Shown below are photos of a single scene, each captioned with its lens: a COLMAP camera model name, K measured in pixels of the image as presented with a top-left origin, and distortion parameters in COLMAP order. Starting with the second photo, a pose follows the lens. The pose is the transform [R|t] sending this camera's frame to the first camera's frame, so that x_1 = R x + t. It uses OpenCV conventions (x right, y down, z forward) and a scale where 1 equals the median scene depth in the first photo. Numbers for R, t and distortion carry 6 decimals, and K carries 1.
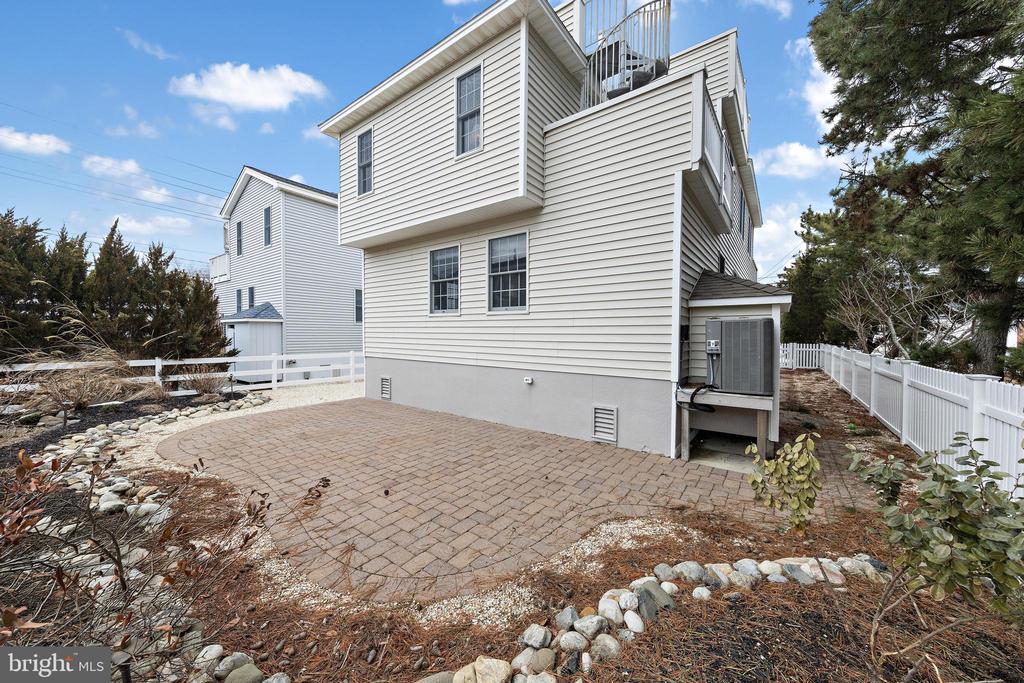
lens RADIAL K [[358.5, 0, 512.0], [0, 358.5, 341.5], [0, 0, 1]] dist [0.001085, 0.000006]
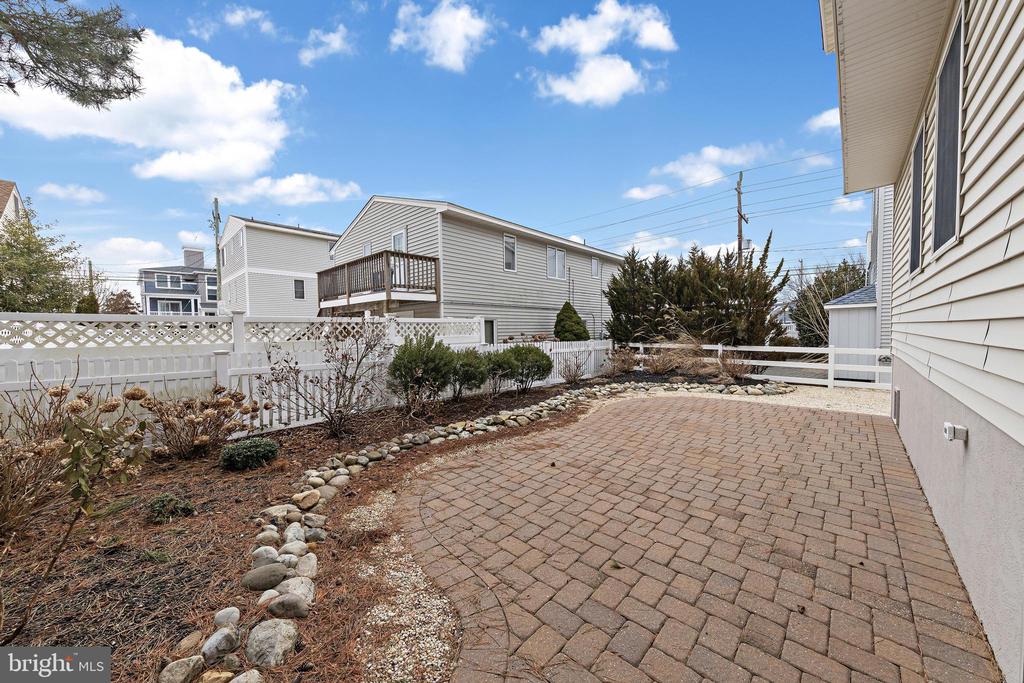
lens RADIAL K [[358.5, 0, 512.0], [0, 358.5, 341.5], [0, 0, 1]] dist [0.001085, 0.000006]
pose [[-0.114673, 0.027231, -0.993030, 0.663477], [-0.011337, 0.999523, 0.028719, 0.022974], [0.993339, 0.014551, -0.114310, 0.916728]]
